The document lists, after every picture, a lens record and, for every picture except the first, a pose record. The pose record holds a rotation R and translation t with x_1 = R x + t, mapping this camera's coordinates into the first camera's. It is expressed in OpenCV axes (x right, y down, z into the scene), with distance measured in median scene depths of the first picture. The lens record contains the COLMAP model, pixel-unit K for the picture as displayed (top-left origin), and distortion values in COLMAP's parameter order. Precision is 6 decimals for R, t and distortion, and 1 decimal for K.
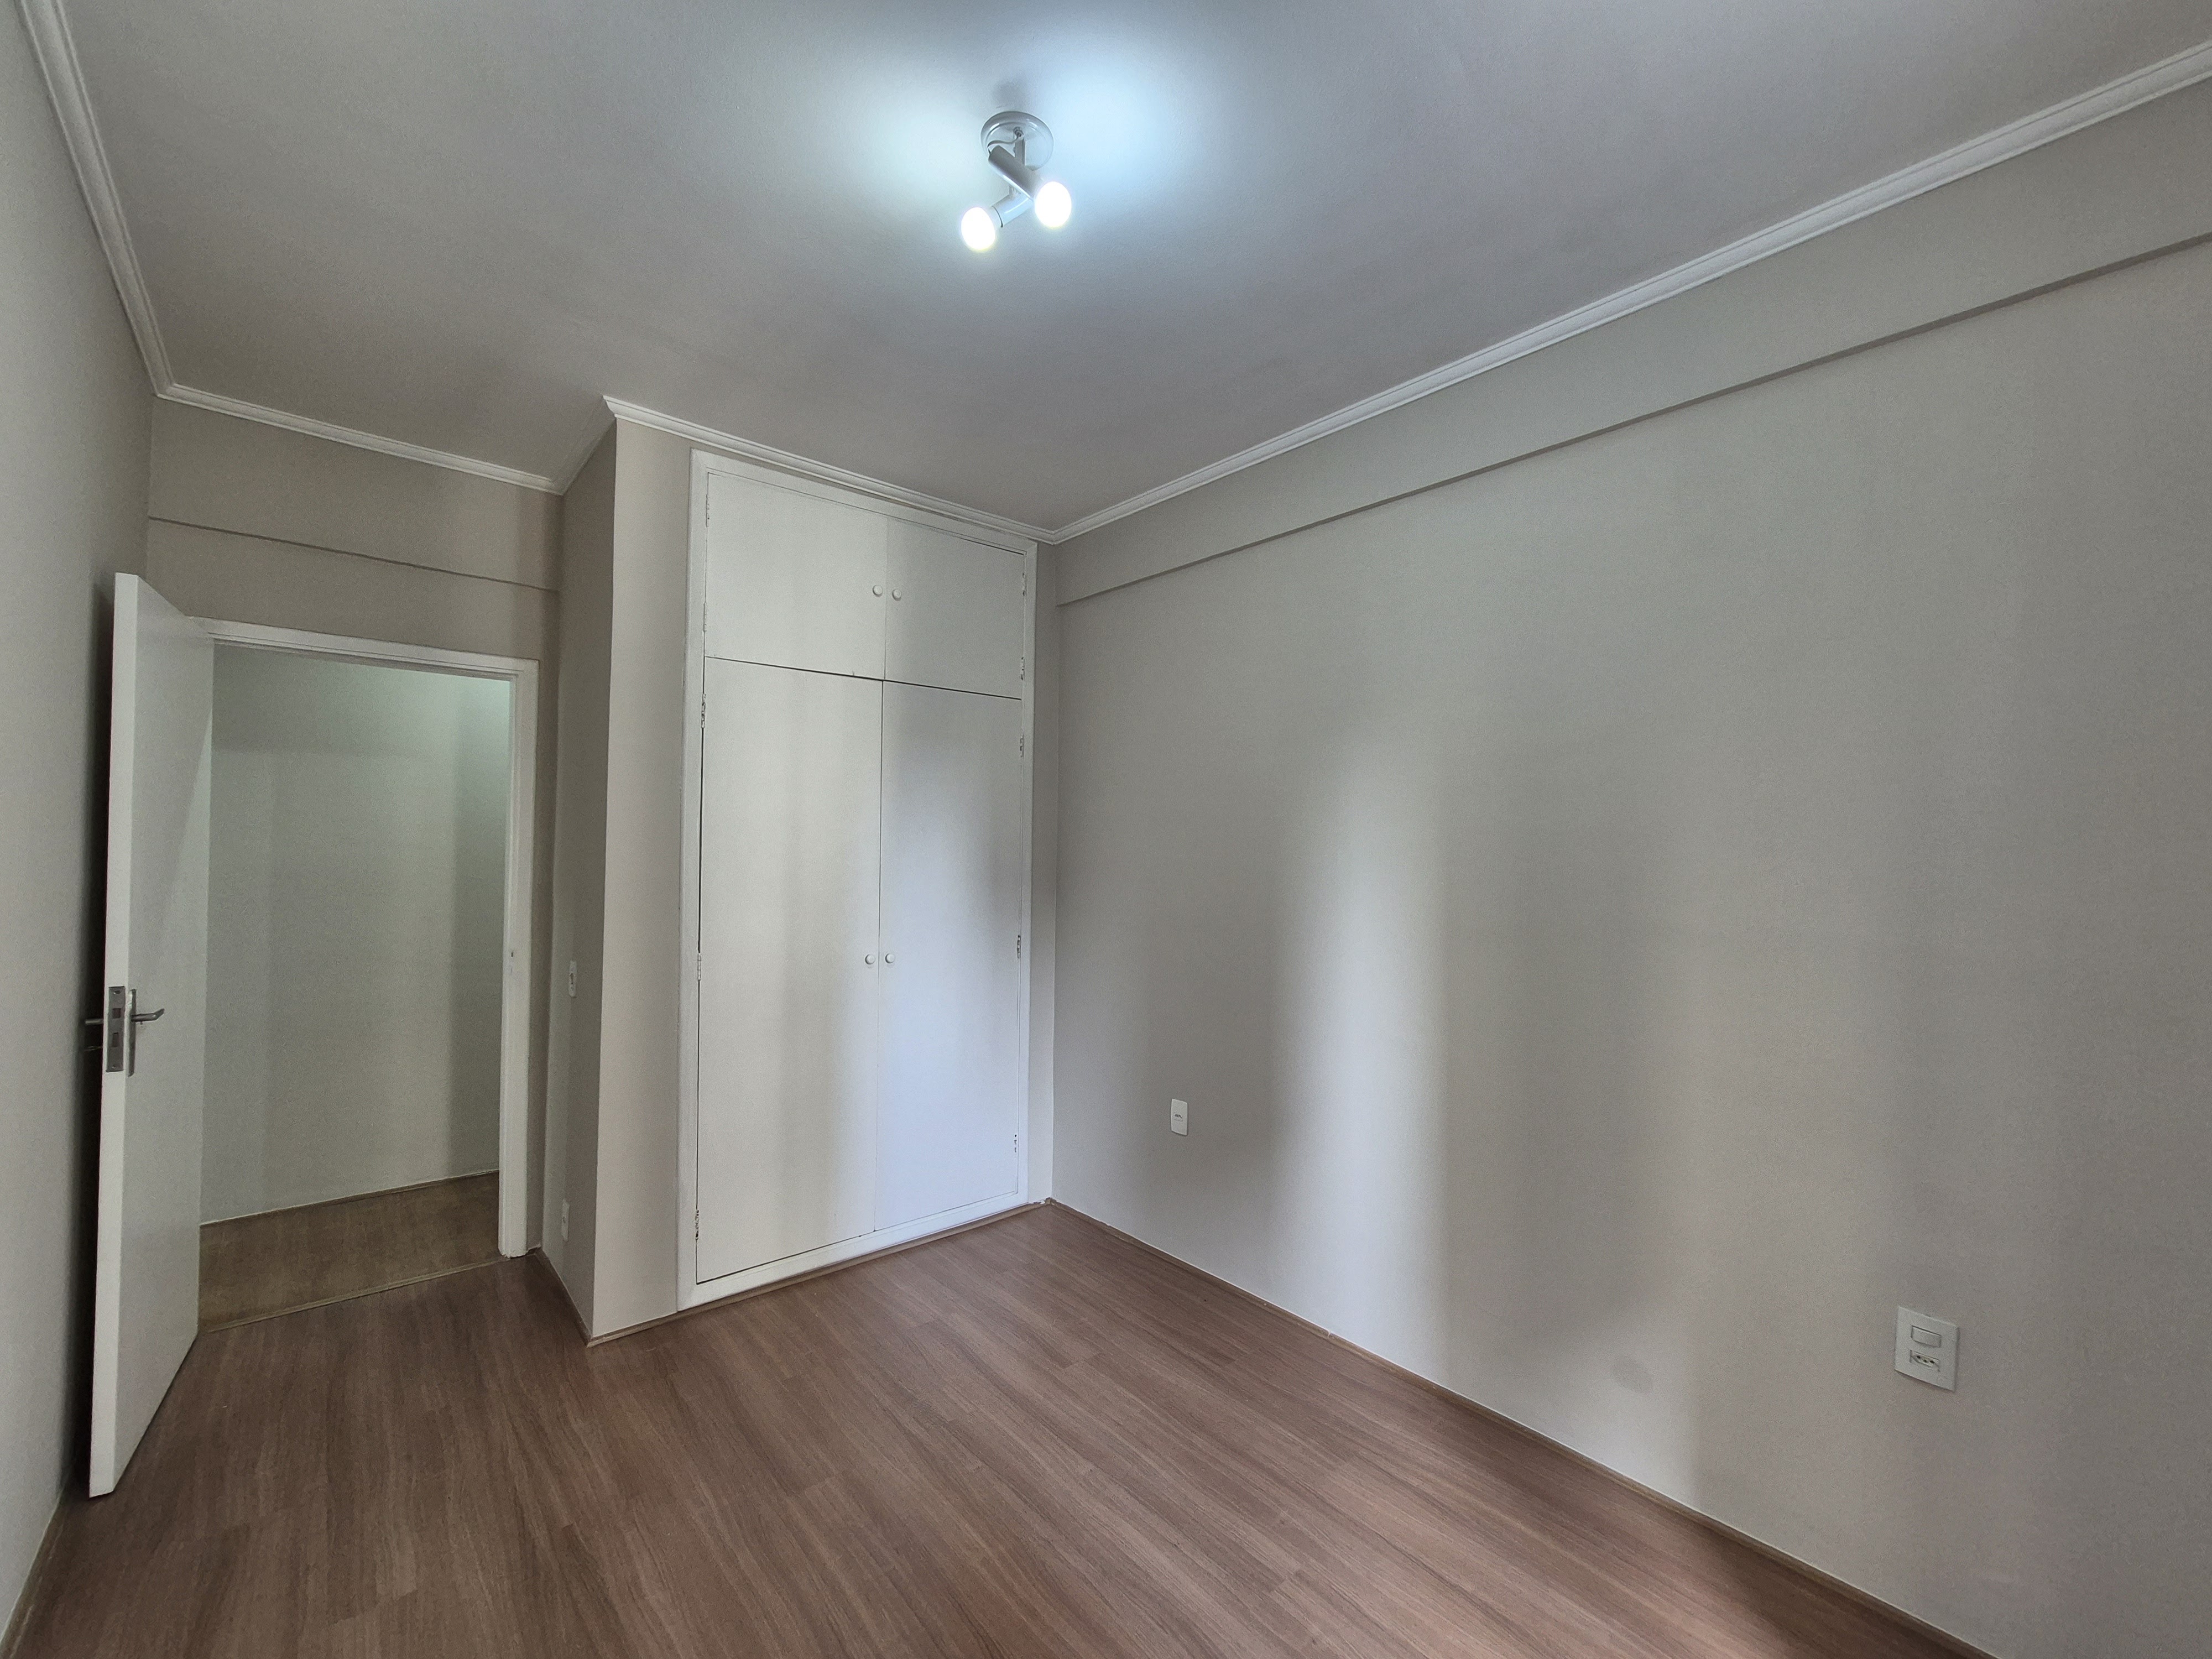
lens RADIAL K [[901.5, 0, 1093.4], [0, 901.5, 825.8], [0, 0, 1]] dist [-0.002993, 0.002504]
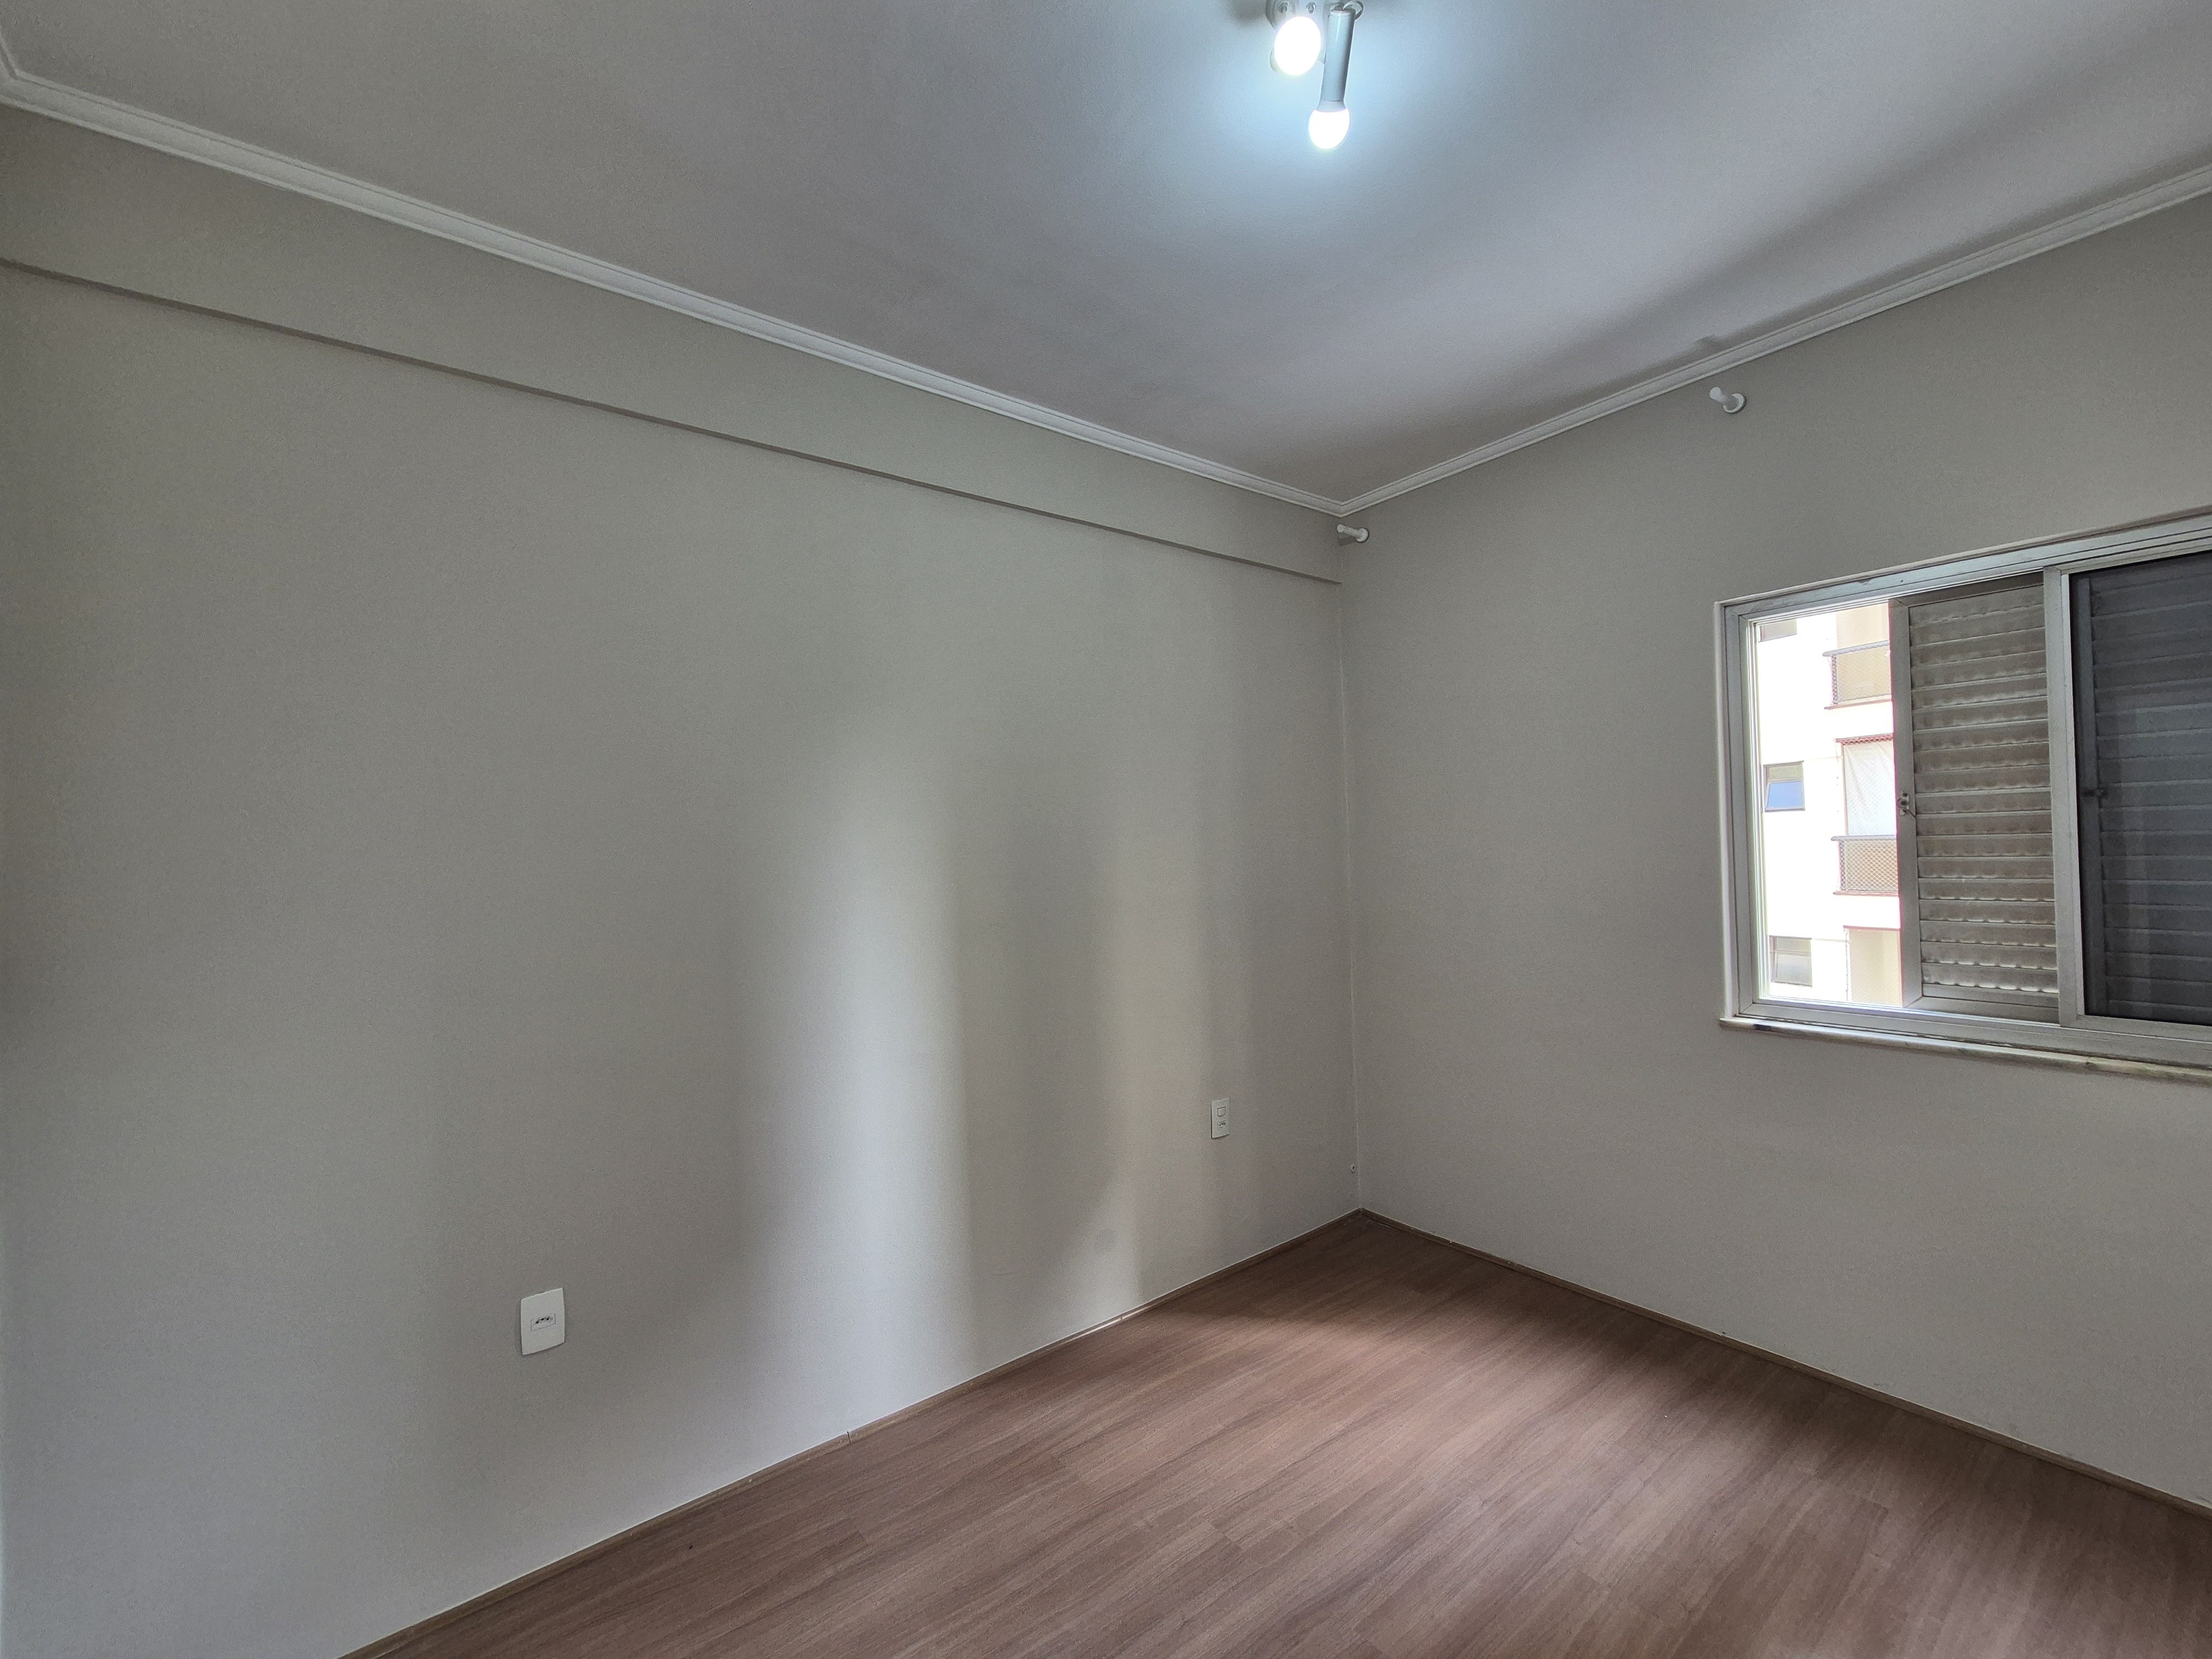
lens RADIAL K [[901.5, 0, 1107.7], [0, 901.5, 839.6], [0, 0, 1]] dist [-0.002993, 0.002504]
pose [[0.050804, 0.003260, 0.998703, -0.753589], [0.010131, 0.999942, -0.003780, 0.022375], [-0.998657, 0.010309, 0.050768, 0.953722]]
